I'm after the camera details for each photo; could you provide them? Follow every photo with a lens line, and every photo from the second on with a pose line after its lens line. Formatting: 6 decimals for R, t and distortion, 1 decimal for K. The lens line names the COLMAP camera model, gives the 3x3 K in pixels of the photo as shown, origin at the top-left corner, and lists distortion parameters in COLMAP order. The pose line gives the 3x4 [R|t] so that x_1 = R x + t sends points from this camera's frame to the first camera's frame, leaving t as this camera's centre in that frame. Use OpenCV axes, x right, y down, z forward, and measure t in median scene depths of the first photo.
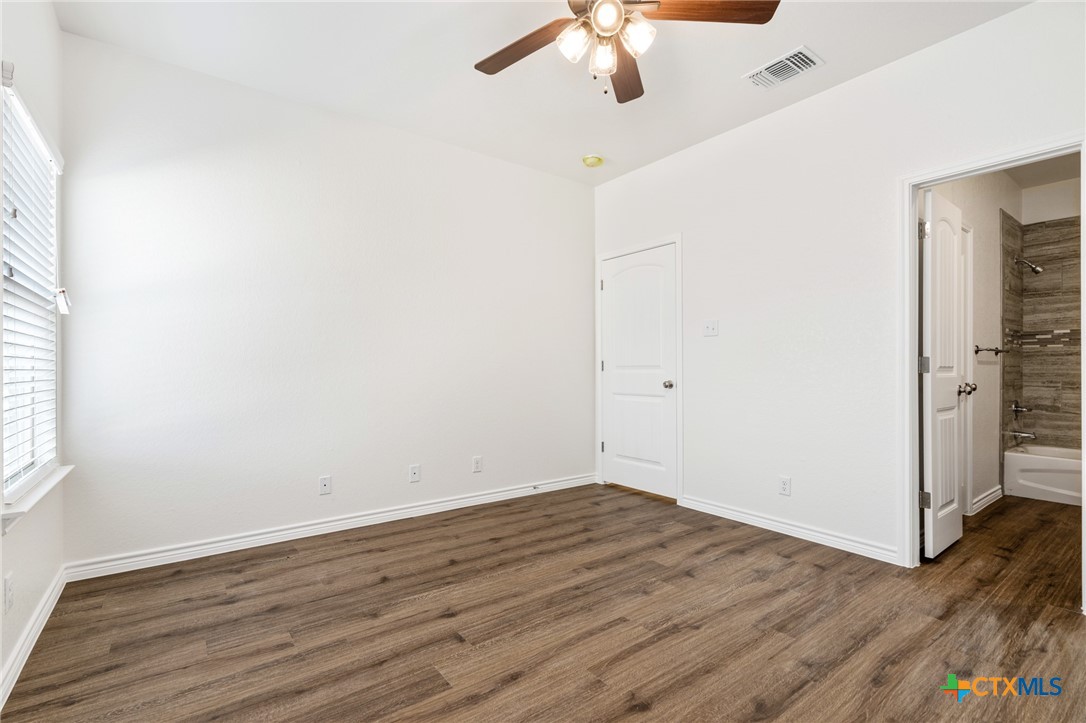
lens RADIAL K [[503.0, 0, 524.9], [0, 503.0, 362.7], [0, 0, 1]] dist [-0.003072, 0.000474]
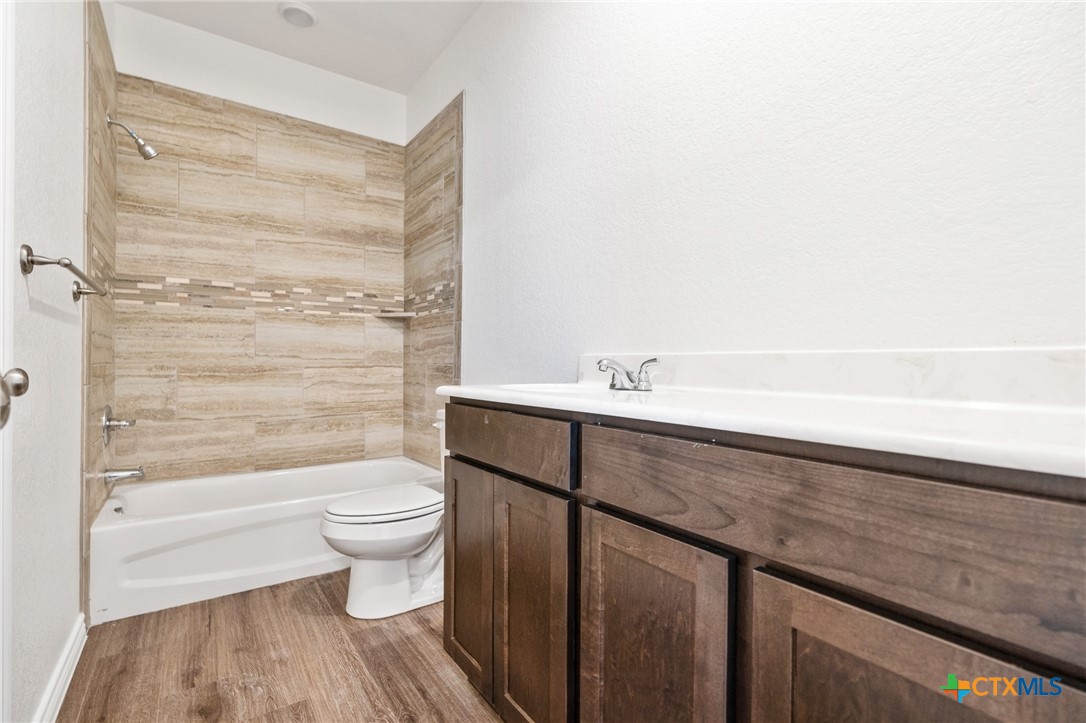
lens RADIAL K [[503.0, 0, 524.9], [0, 503.0, 362.7], [0, 0, 1]] dist [-0.003072, 0.000474]
pose [[0.049115, -0.002192, 0.998791, 0.548272], [-0.006691, 0.999974, 0.002524, 0.031146], [-0.998771, -0.006806, 0.049099, 0.612657]]
